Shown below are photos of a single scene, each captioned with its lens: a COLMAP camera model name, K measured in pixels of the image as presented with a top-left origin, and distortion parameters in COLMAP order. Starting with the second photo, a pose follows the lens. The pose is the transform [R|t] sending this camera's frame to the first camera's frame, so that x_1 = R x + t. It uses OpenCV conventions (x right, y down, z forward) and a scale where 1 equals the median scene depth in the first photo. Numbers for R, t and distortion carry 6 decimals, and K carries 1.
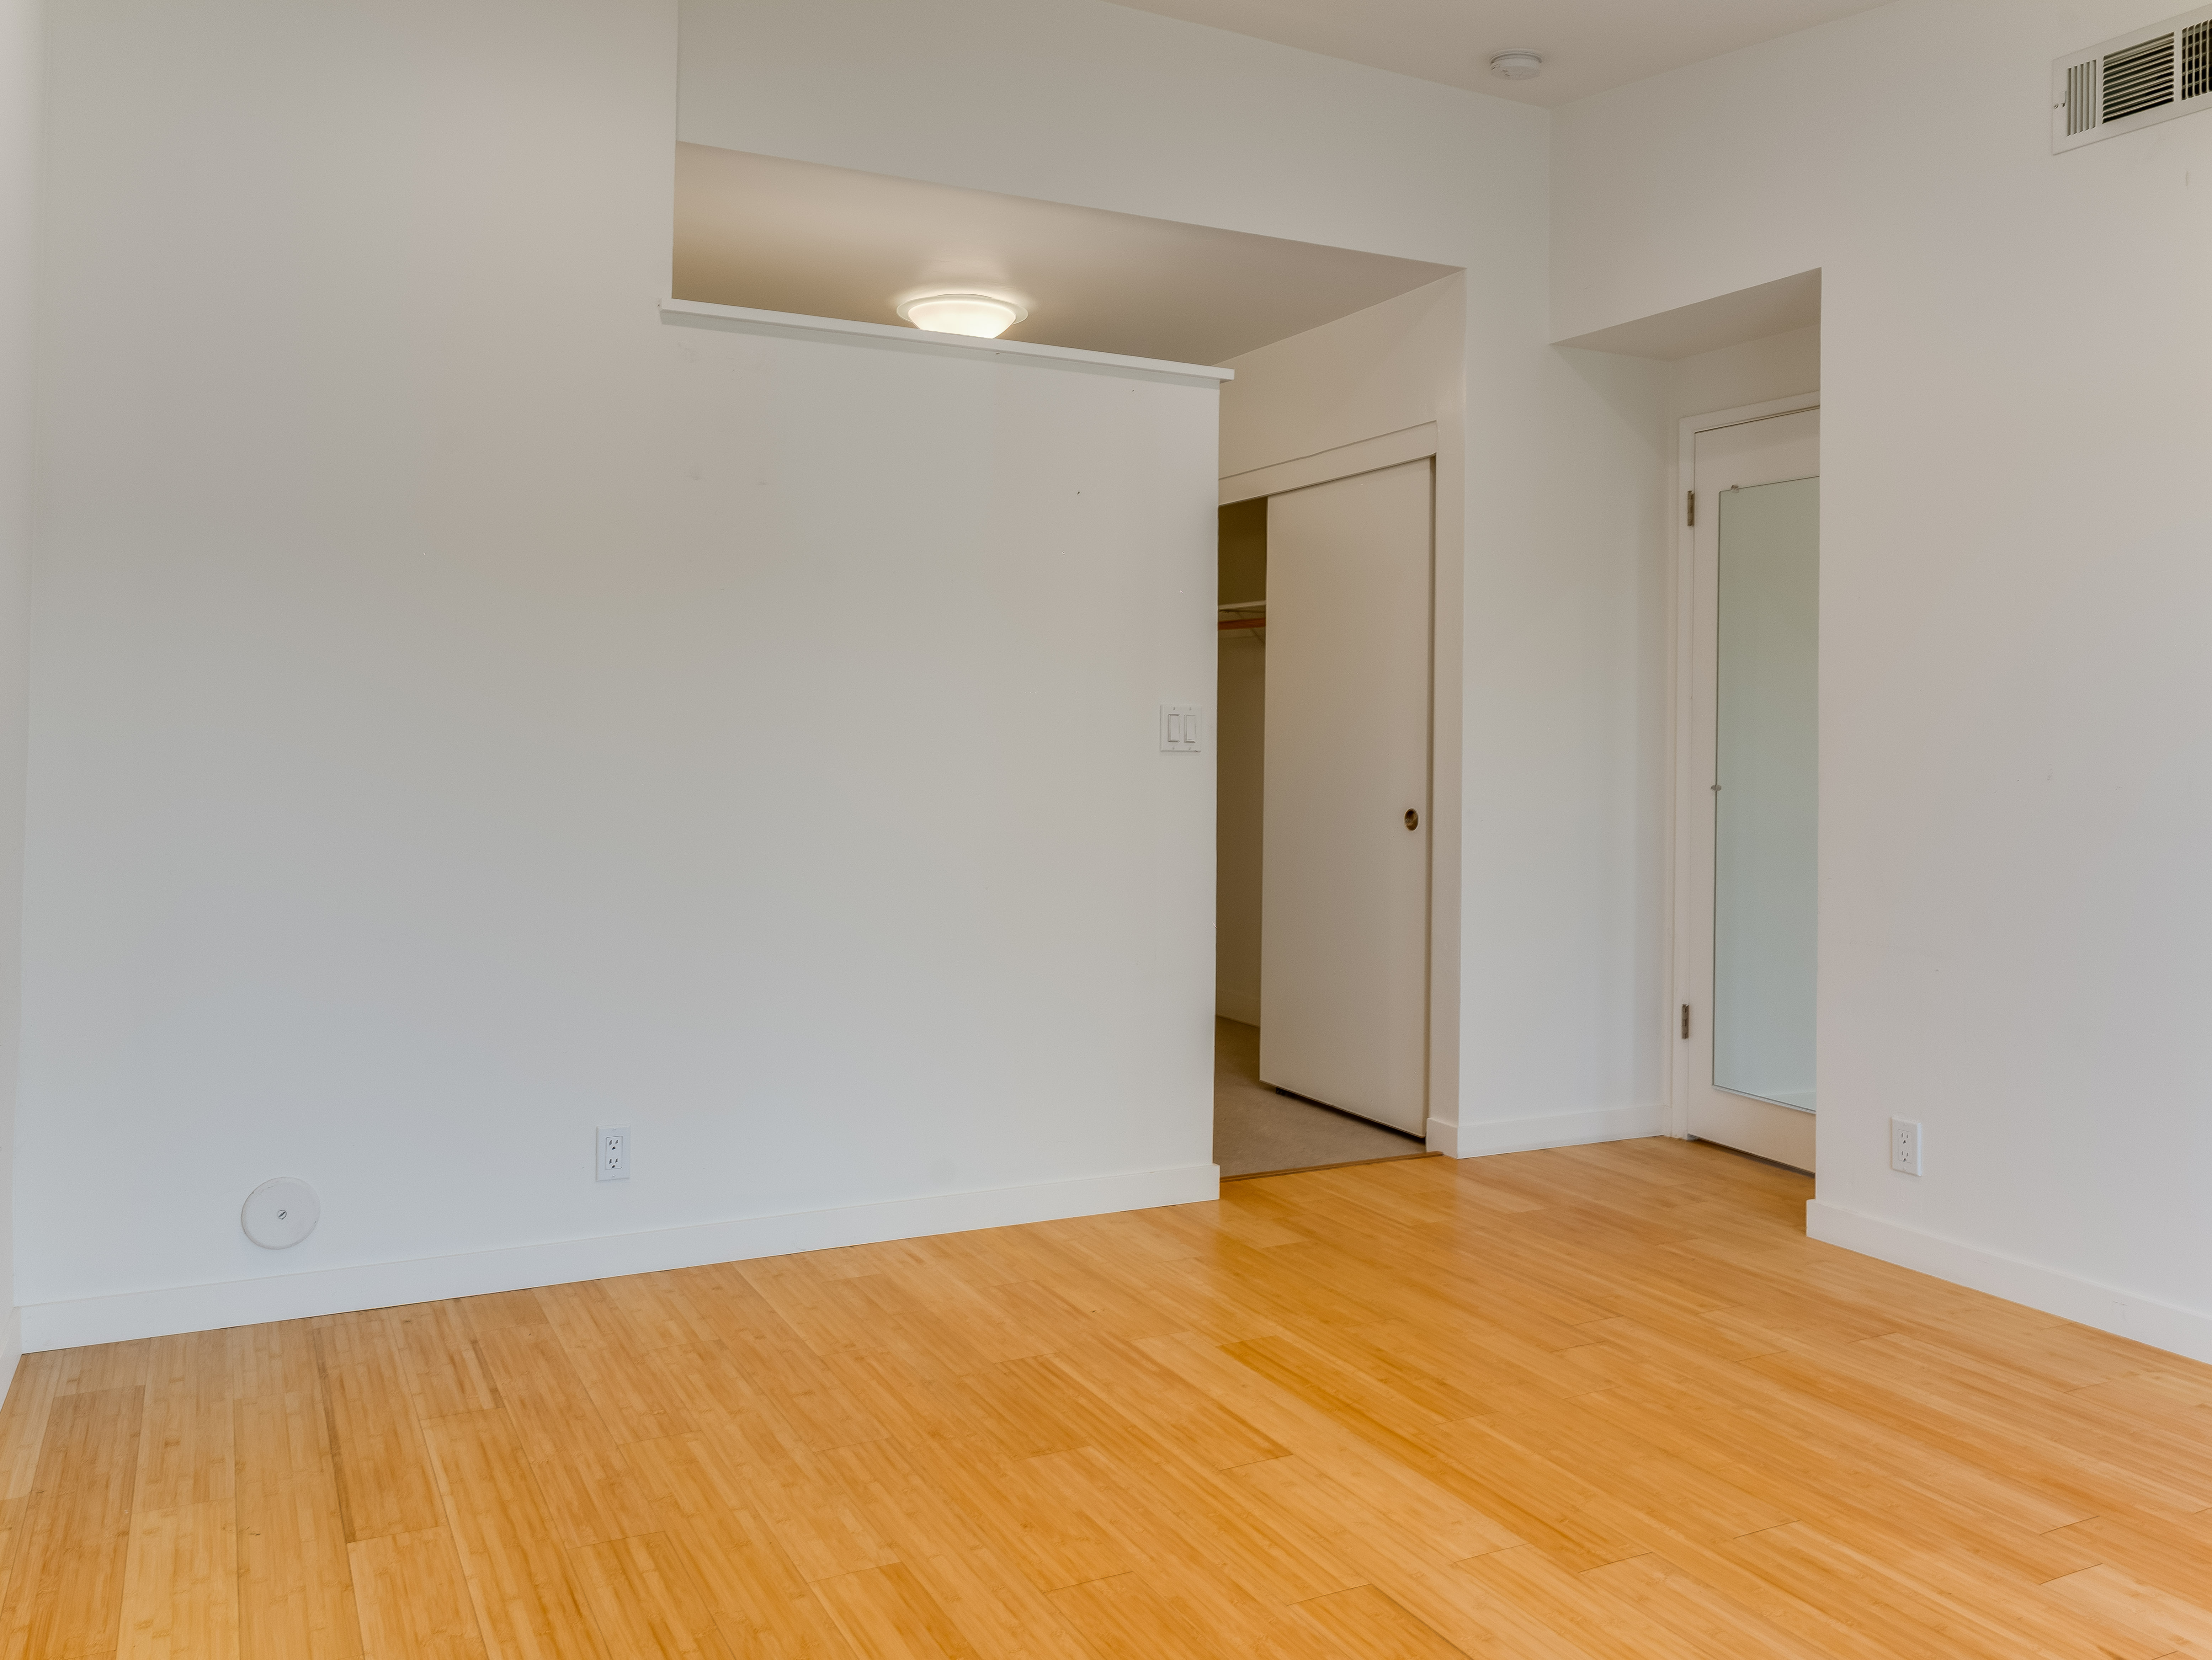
lens RADIAL K [[1707.0, 0, 1106.0], [0, 1707.0, 830.0], [0, 0, 1]] dist [-0.003120, 0.002621]
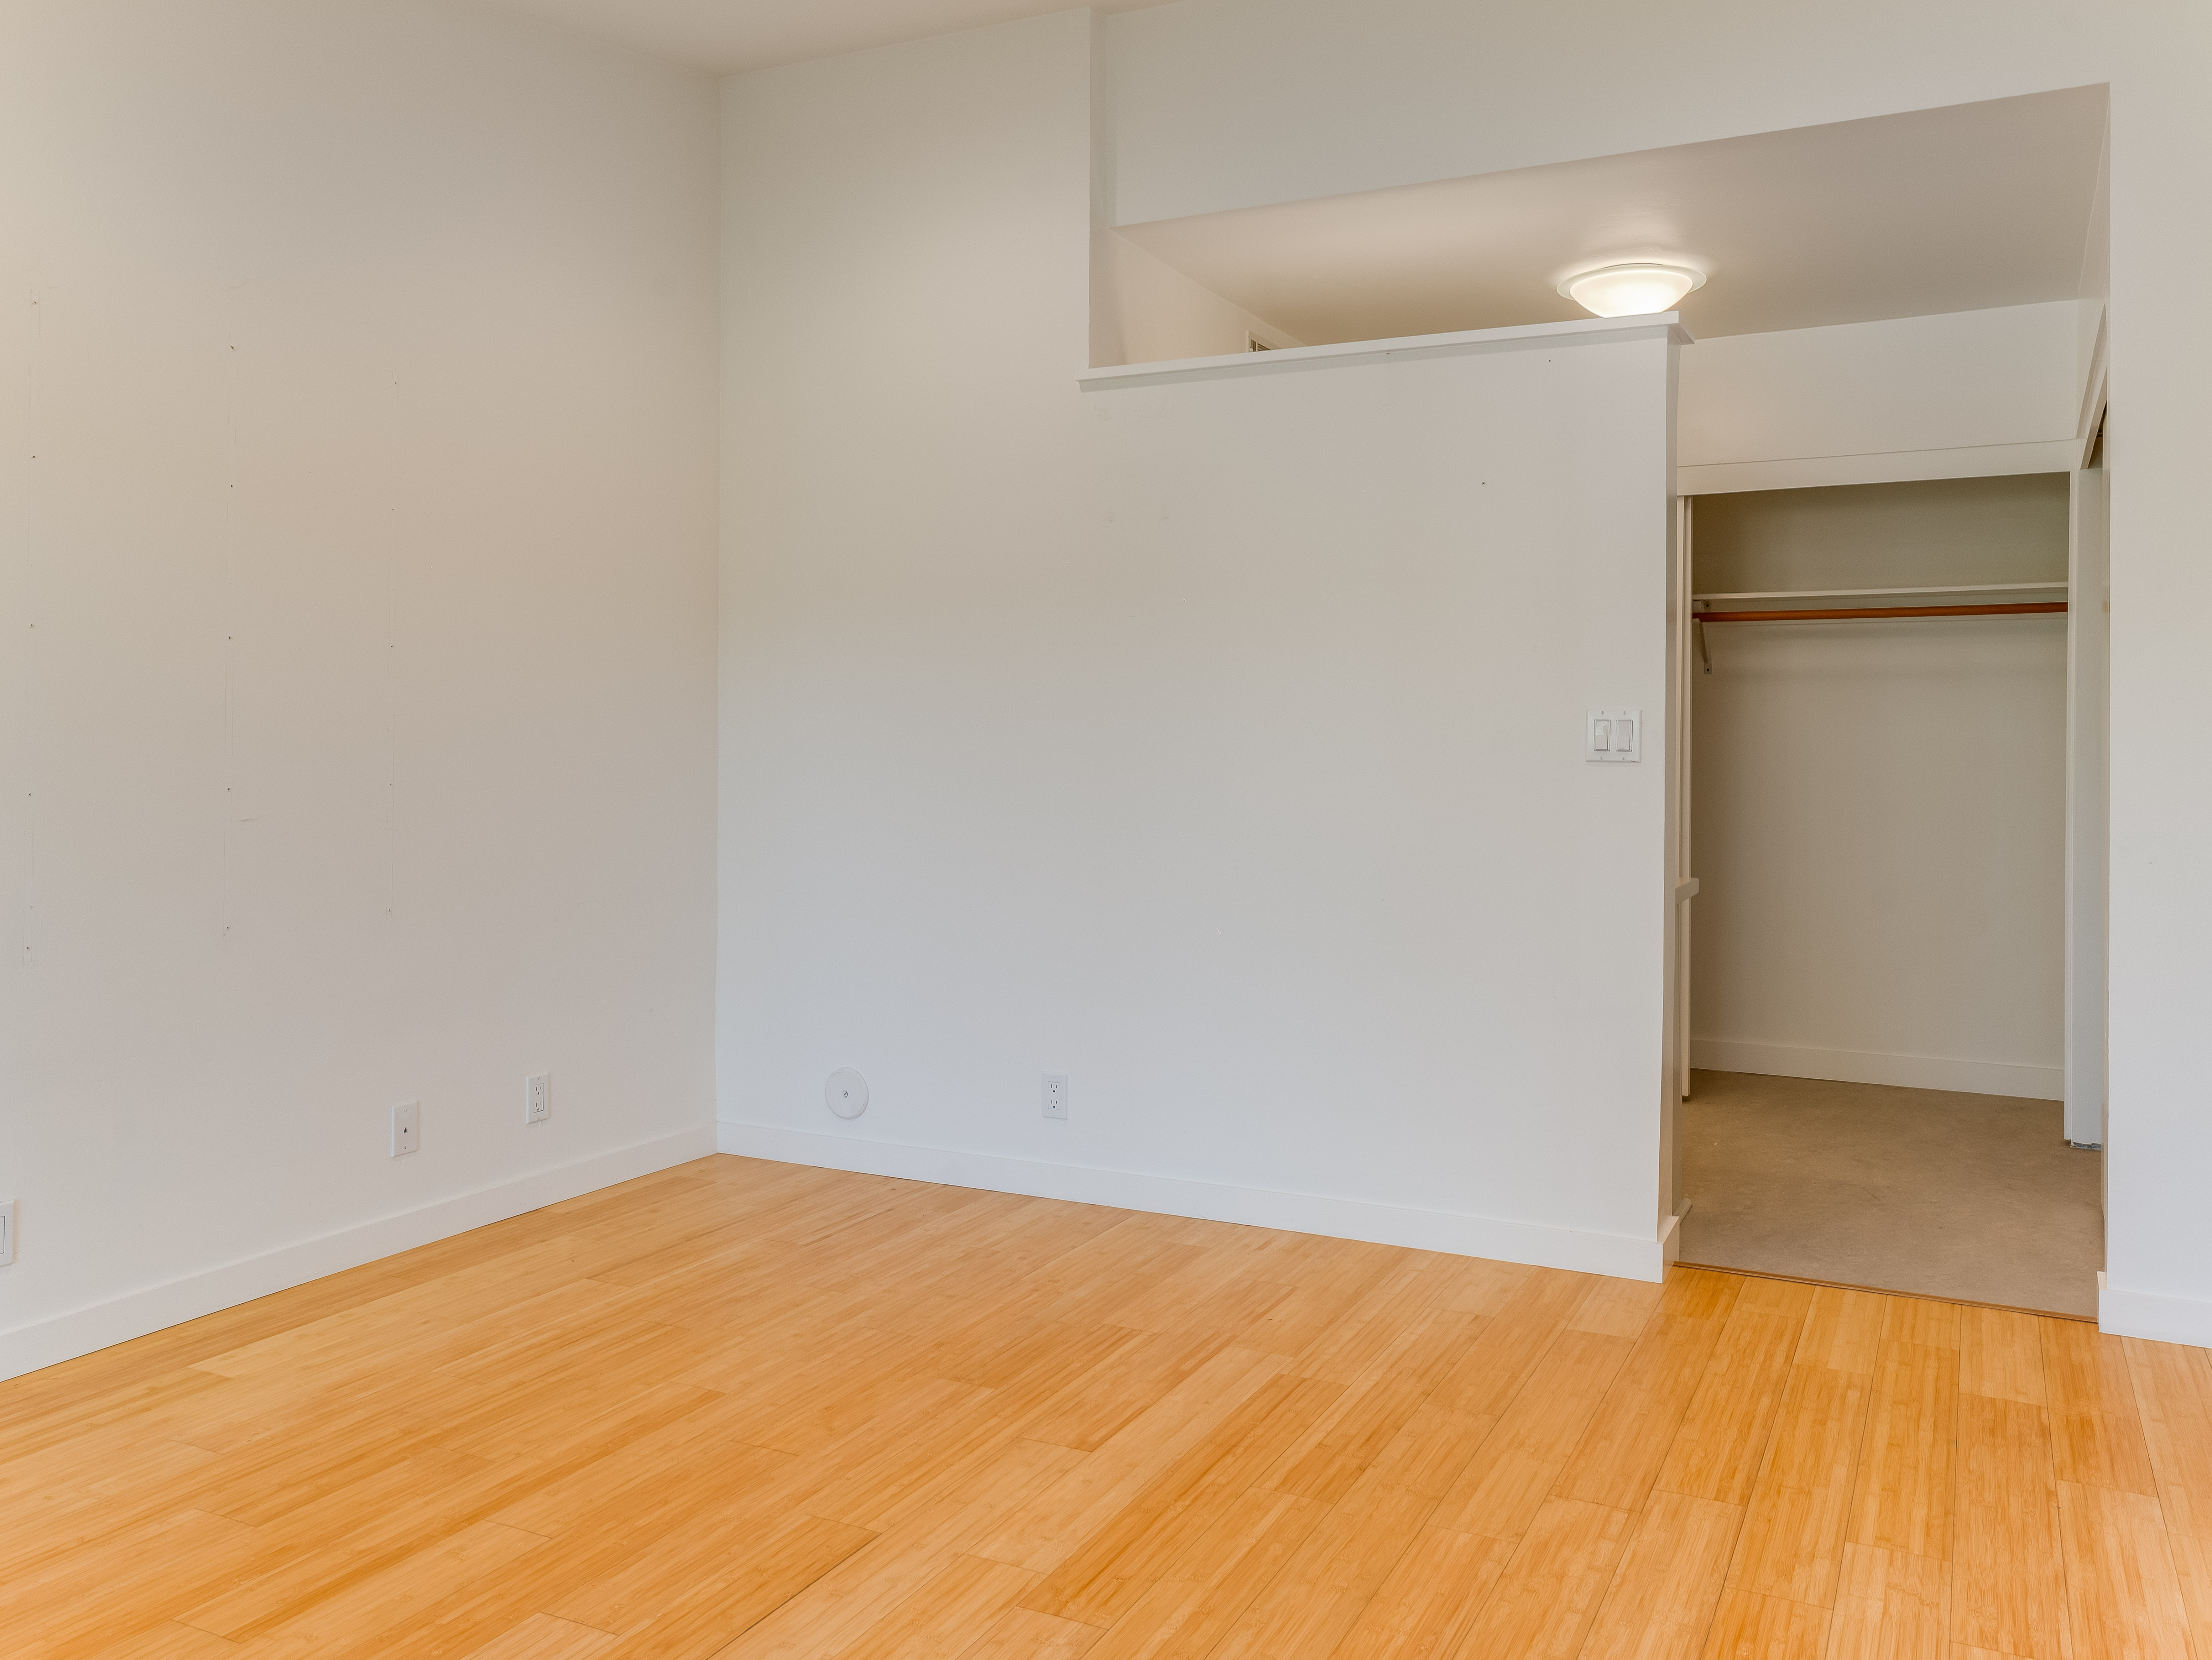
lens RADIAL K [[1753.3, 0, 1106.0], [0, 1753.3, 830.0], [0, 0, 1]] dist [0.000831, 0.001832]
pose [[0.596793, 0.031976, -0.801758, 0.890778], [-0.043766, 0.999015, 0.007266, -0.008894], [0.801201, 0.030754, 0.597605, 0.358484]]
